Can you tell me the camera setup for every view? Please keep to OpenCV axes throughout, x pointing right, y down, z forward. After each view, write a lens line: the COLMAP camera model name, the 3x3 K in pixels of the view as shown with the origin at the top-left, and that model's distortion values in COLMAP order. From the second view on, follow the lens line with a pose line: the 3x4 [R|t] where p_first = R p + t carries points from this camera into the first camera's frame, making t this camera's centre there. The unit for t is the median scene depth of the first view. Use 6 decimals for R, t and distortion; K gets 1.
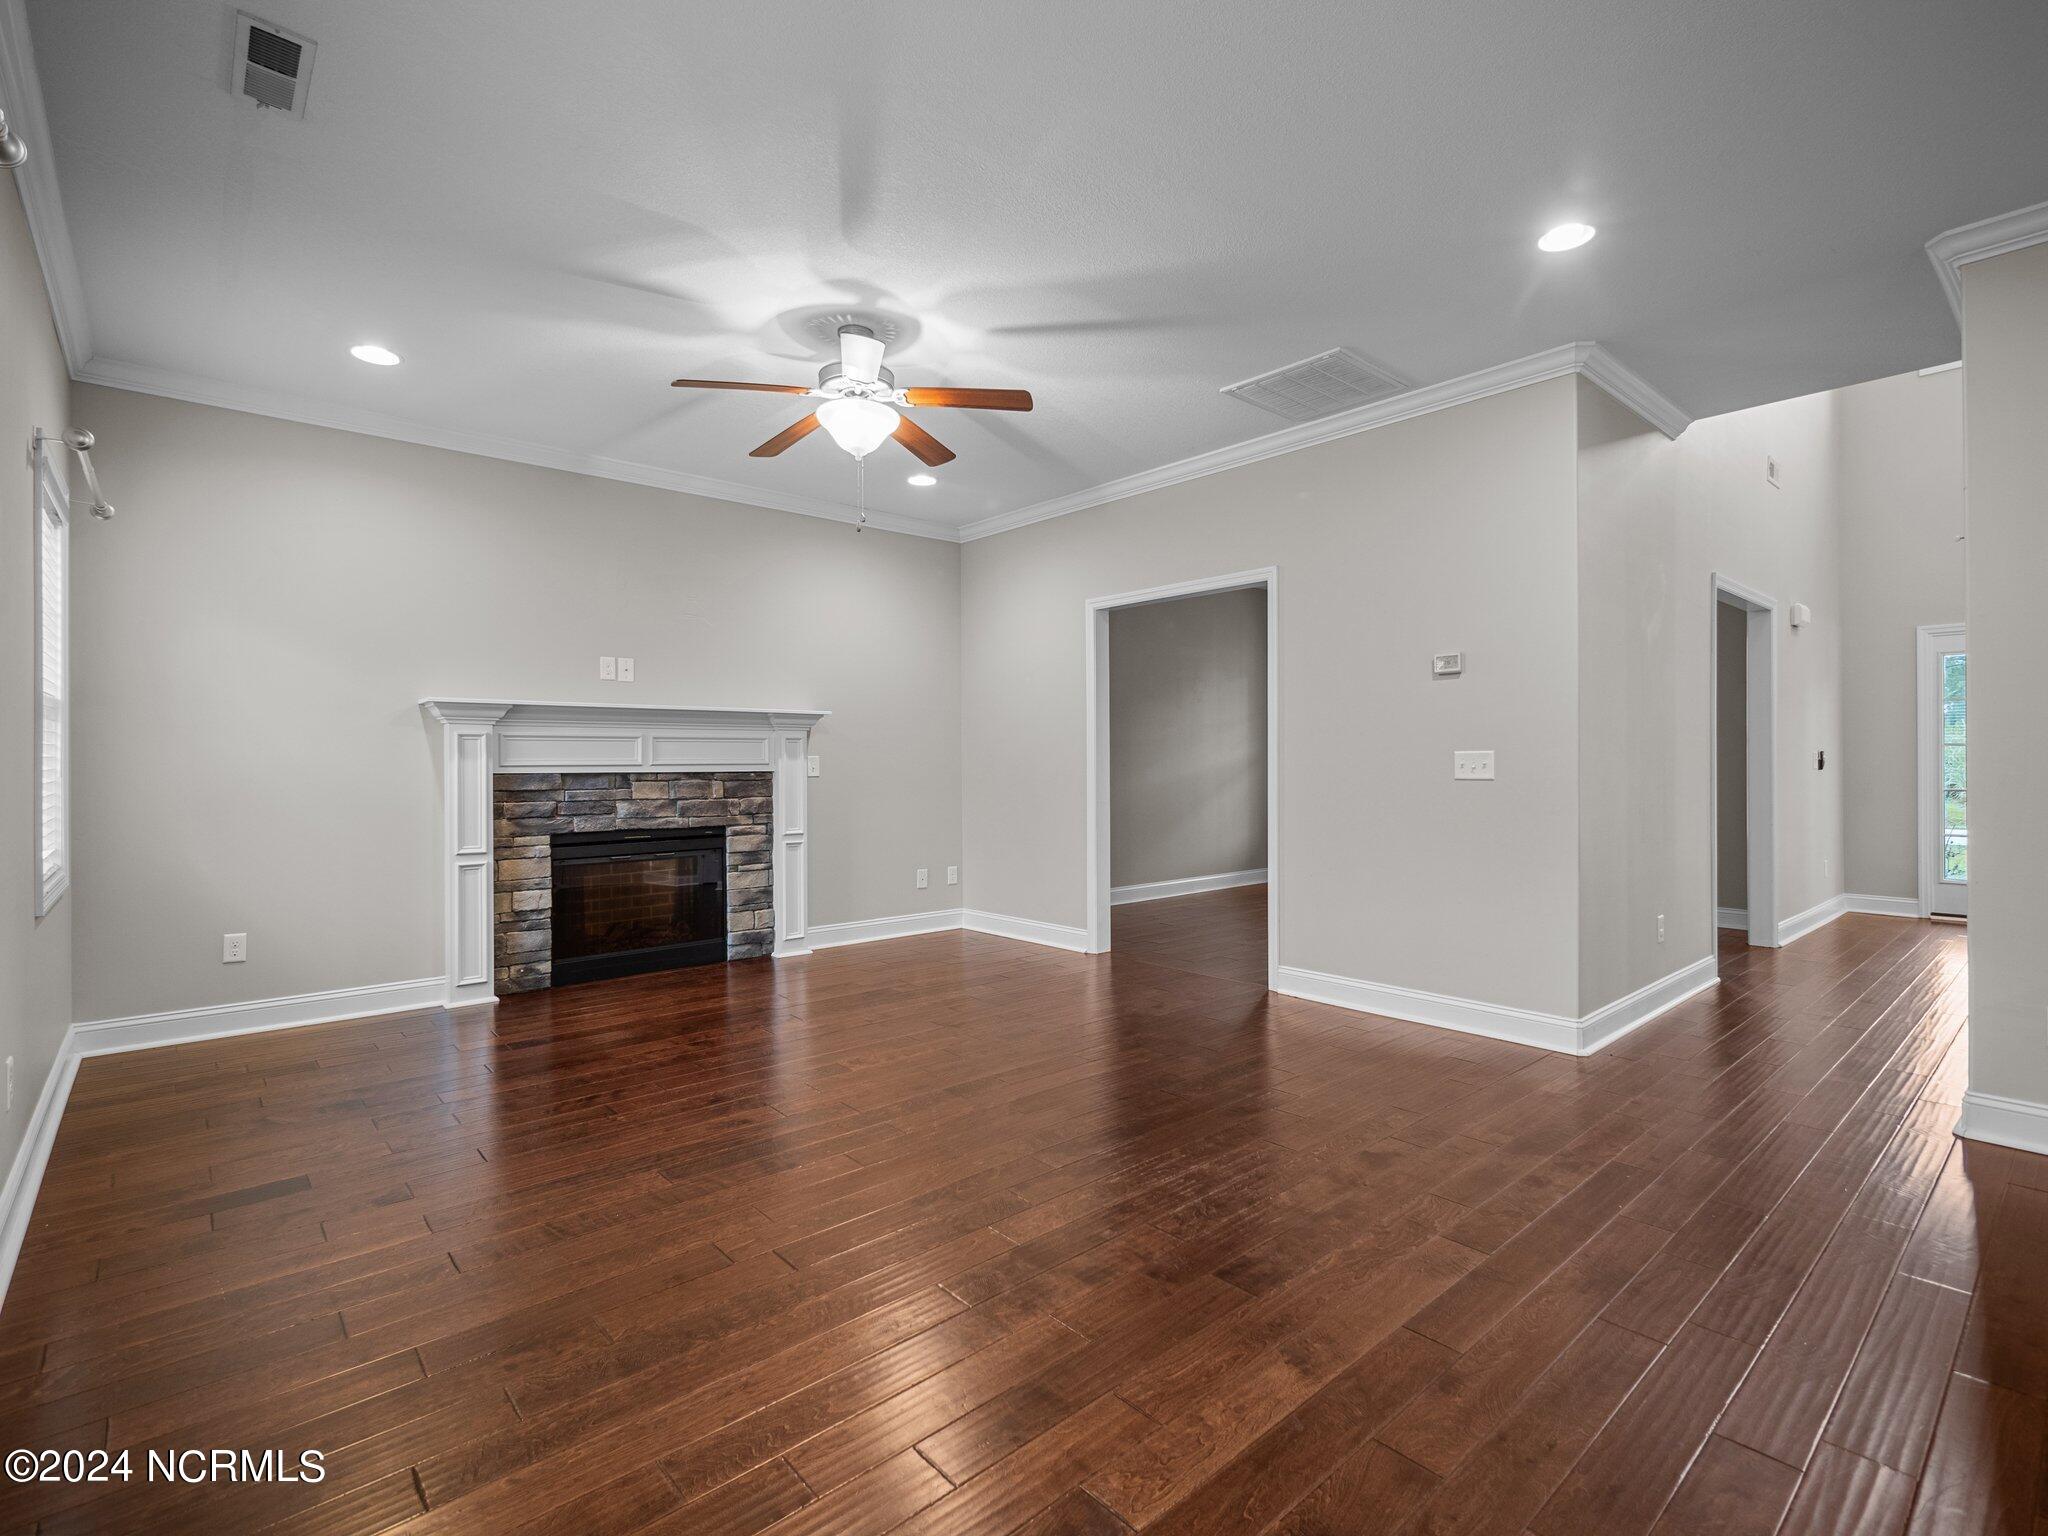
lens RADIAL K [[979.5, 0, 1034.0], [0, 979.5, 766.9], [0, 0, 1]] dist [0.008056, -0.001053]
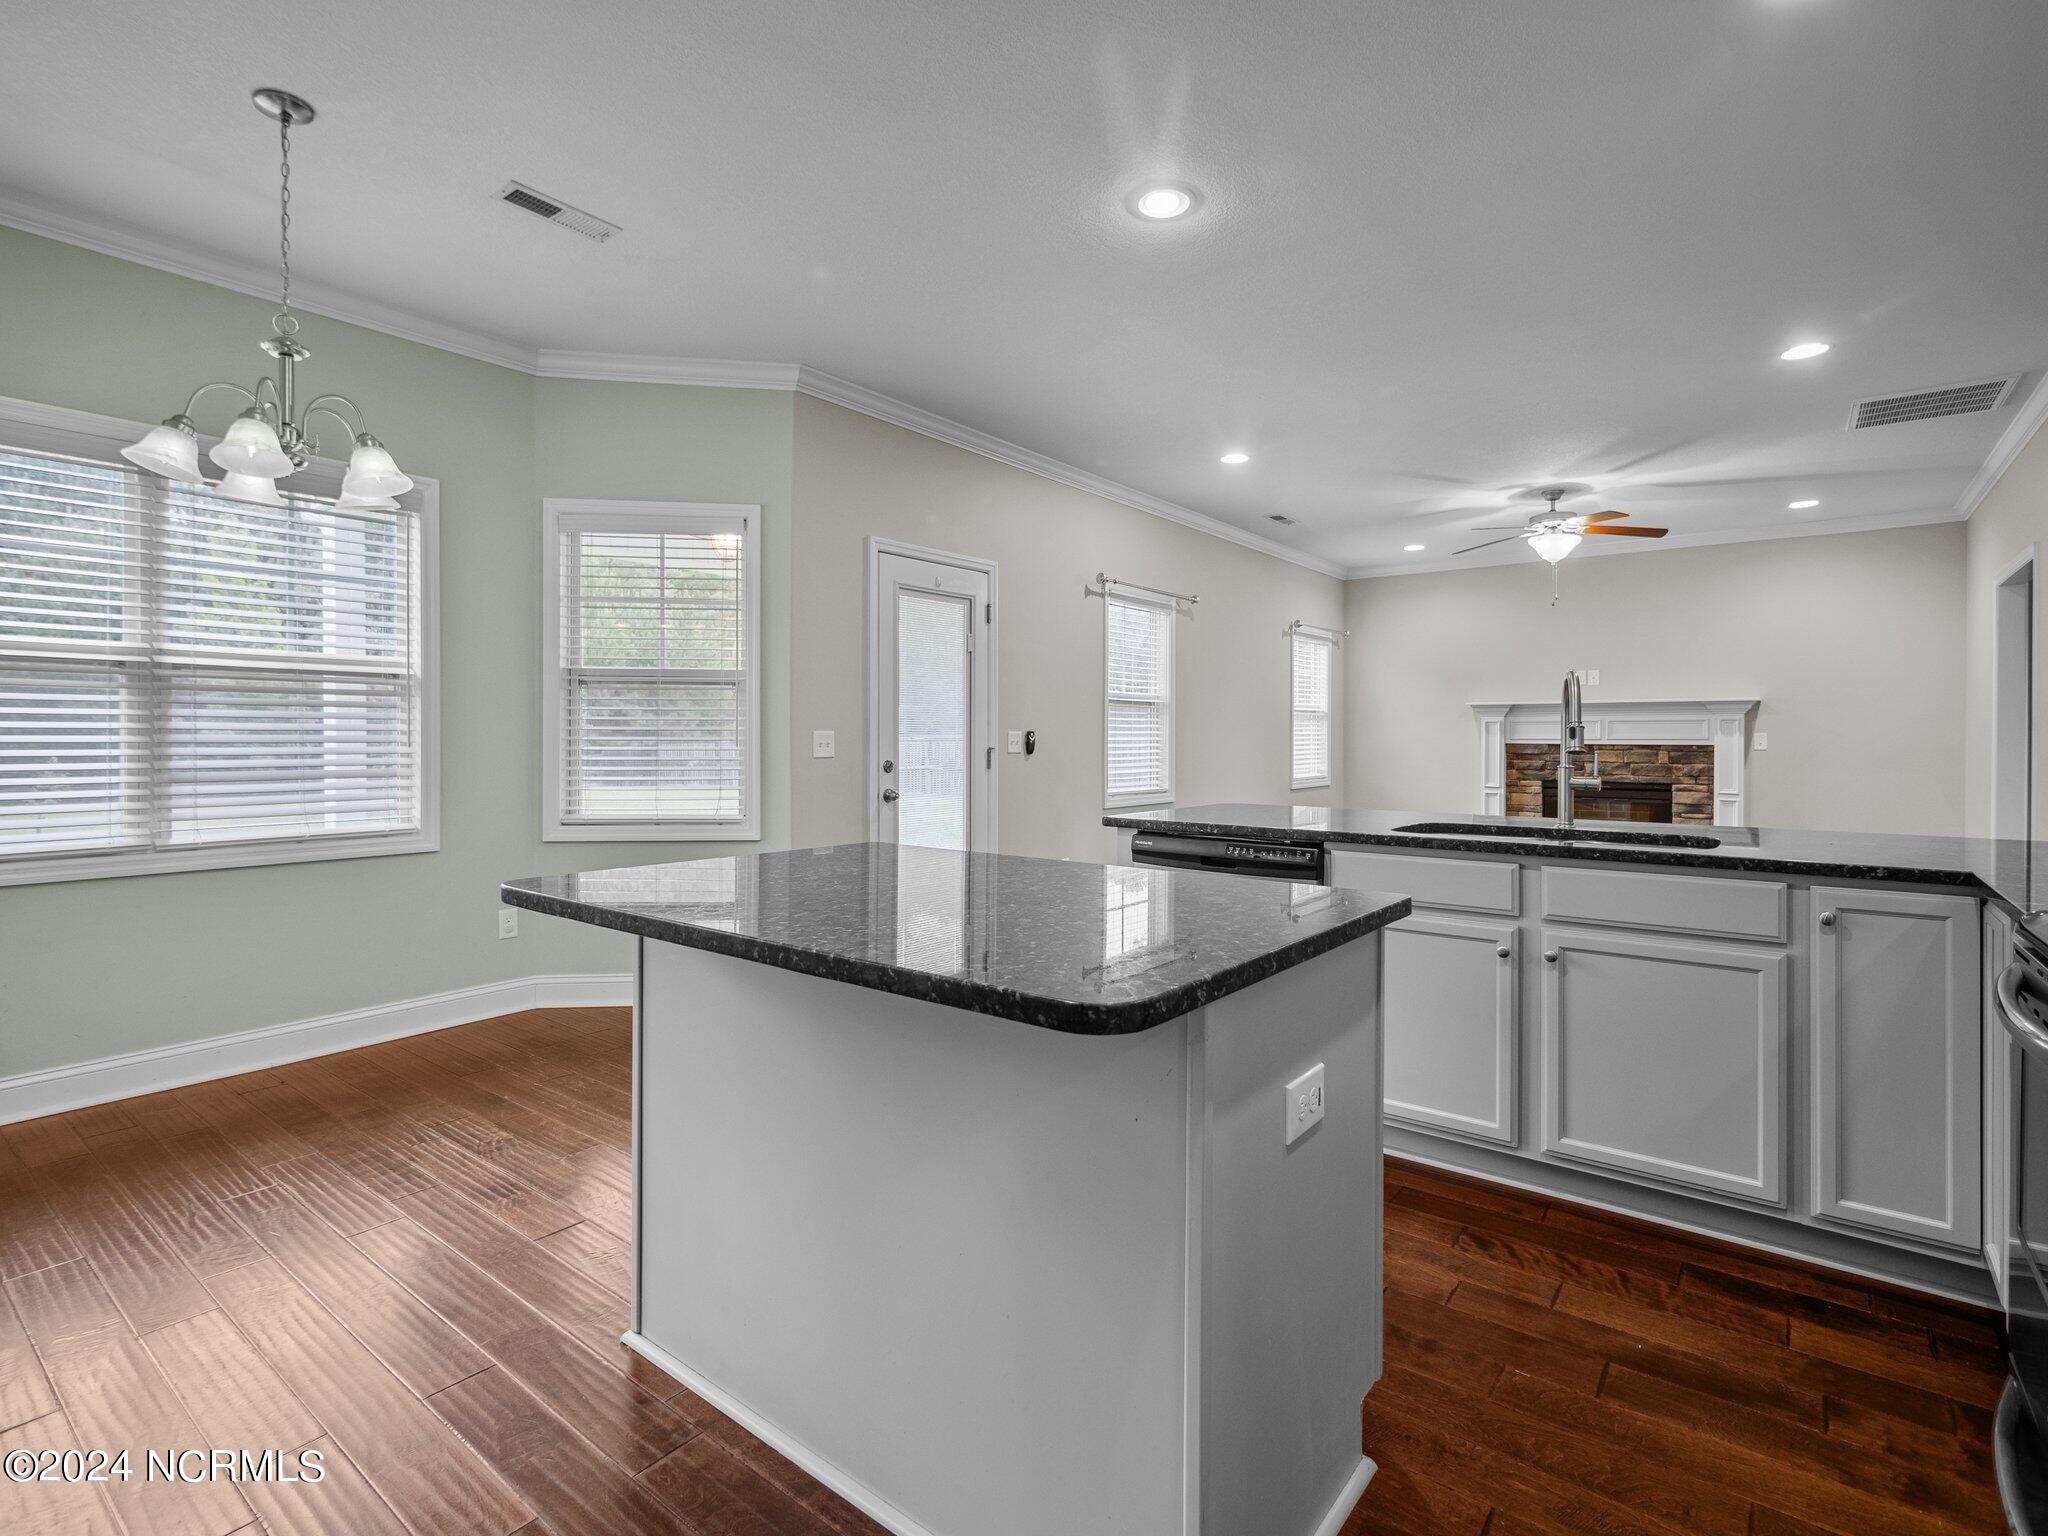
lens RADIAL K [[979.5, 0, 1030.7], [0, 979.5, 736.5], [0, 0, 1]] dist [0.008056, -0.001053]
pose [[0.183991, 0.005367, -0.982913, 0.989011], [-0.009489, 0.999948, 0.003684, -0.003728], [0.982882, 0.008649, 0.184032, -0.167794]]
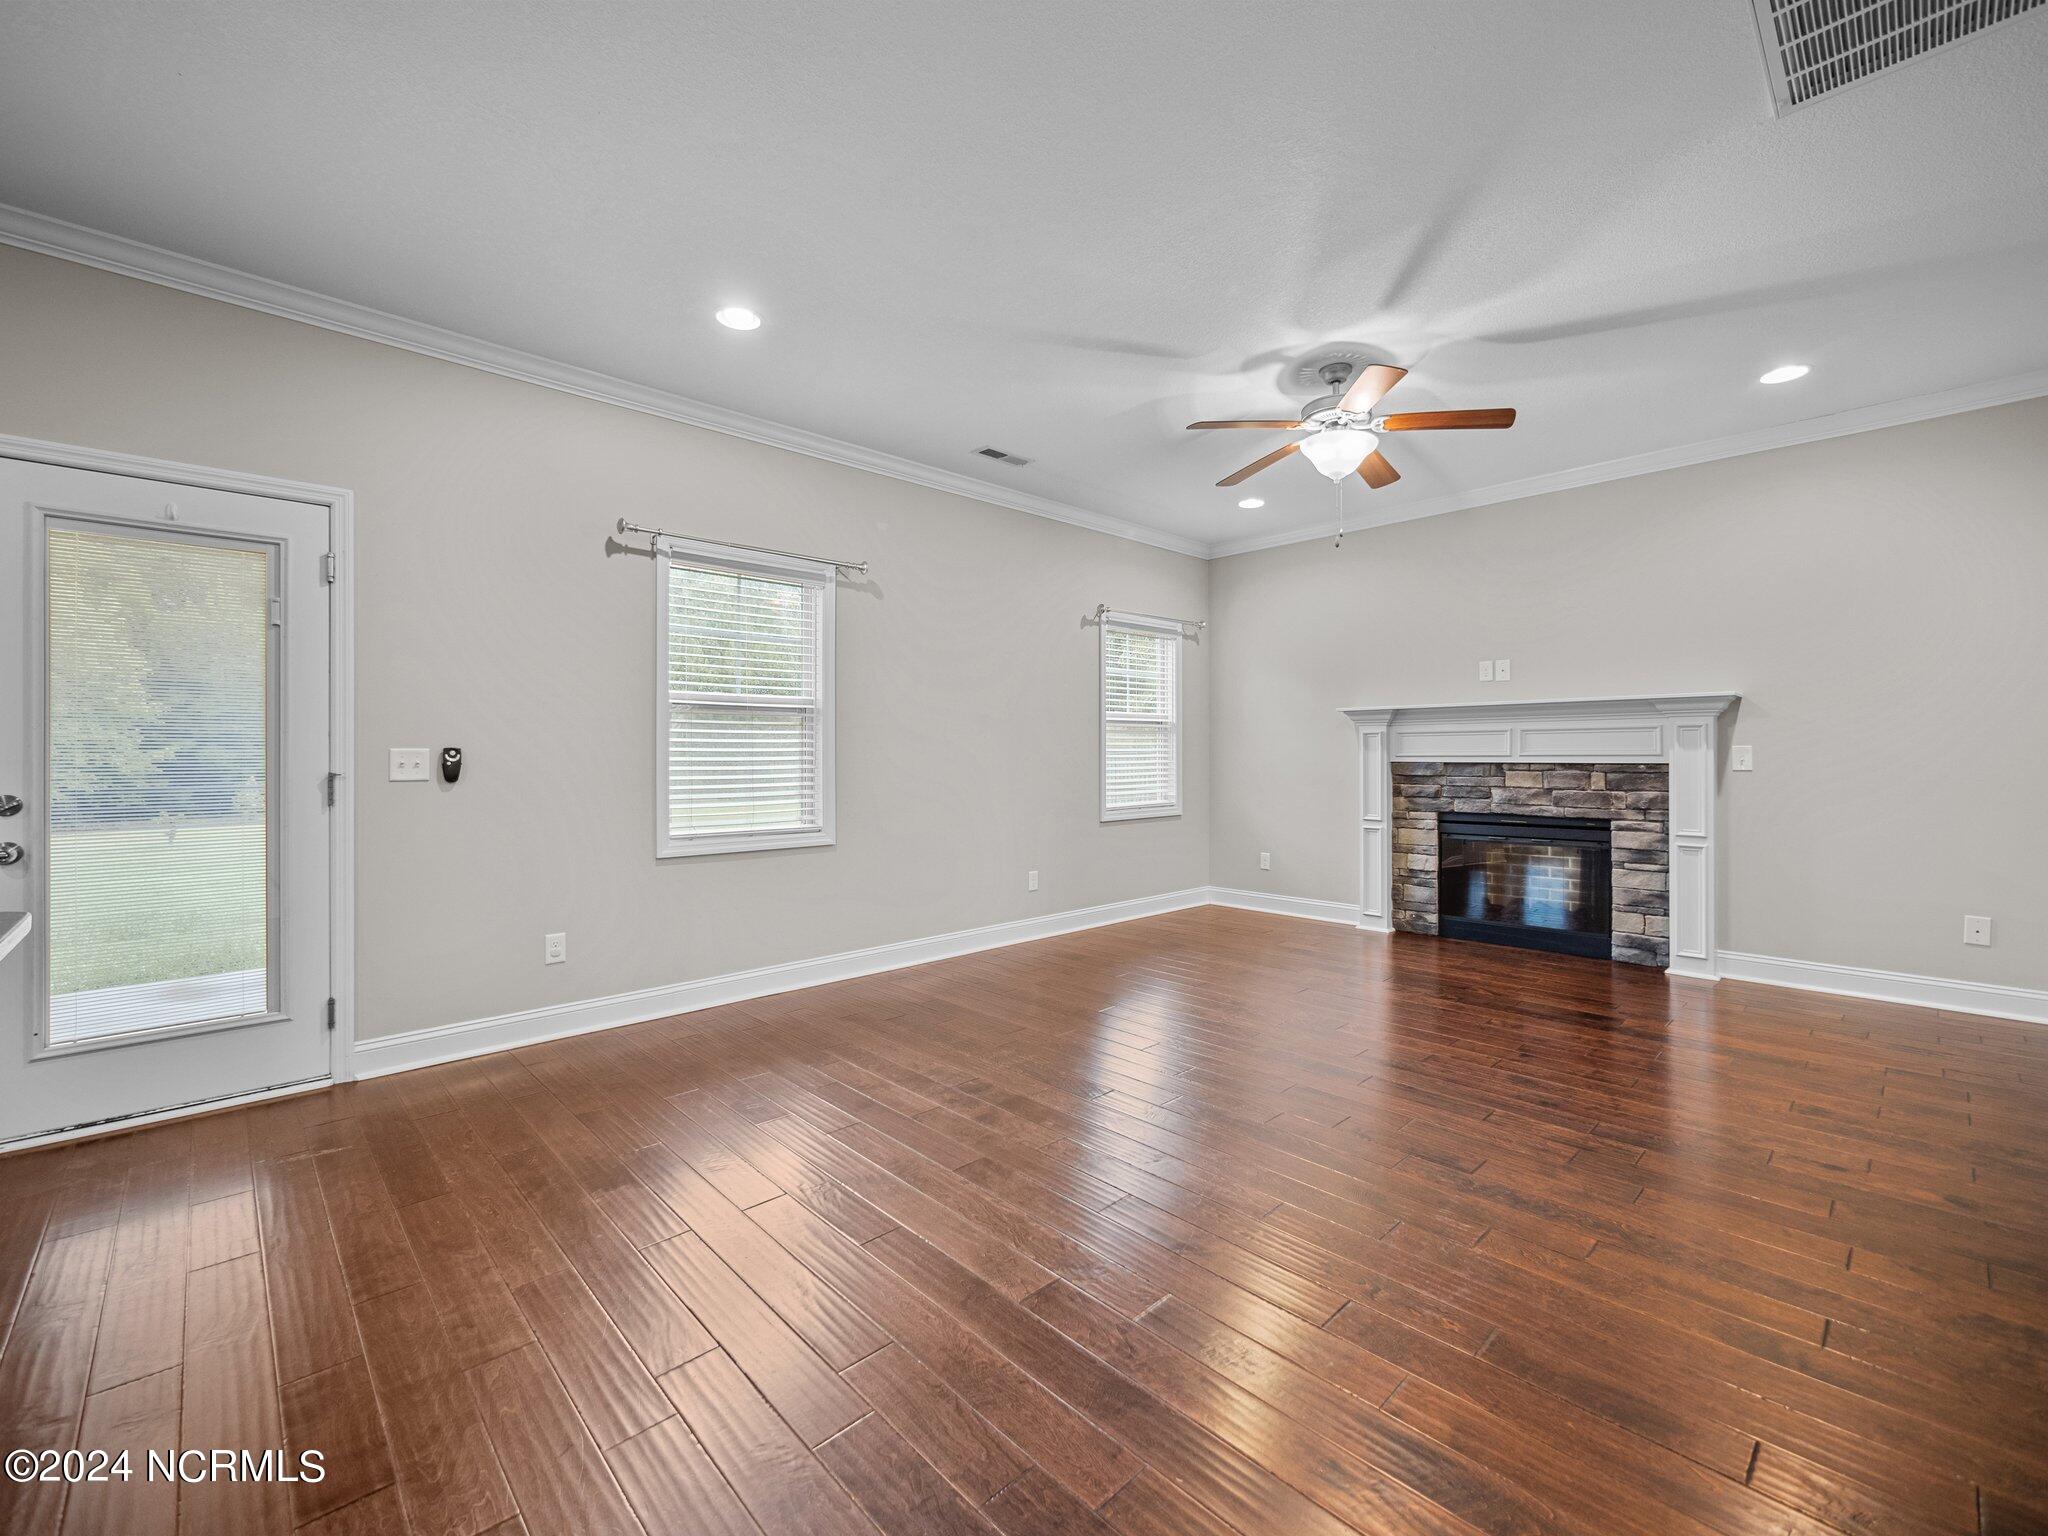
lens RADIAL K [[864.5, 0, 1029.0], [0, 864.5, 754.7], [0, 0, 1]] dist [-0.002197, 0.000008]
pose [[0.033858, 0.001745, -0.999425, 0.571800], [-0.003408, 0.999993, 0.001630, -0.003095], [0.999421, 0.003351, 0.033864, 0.446418]]
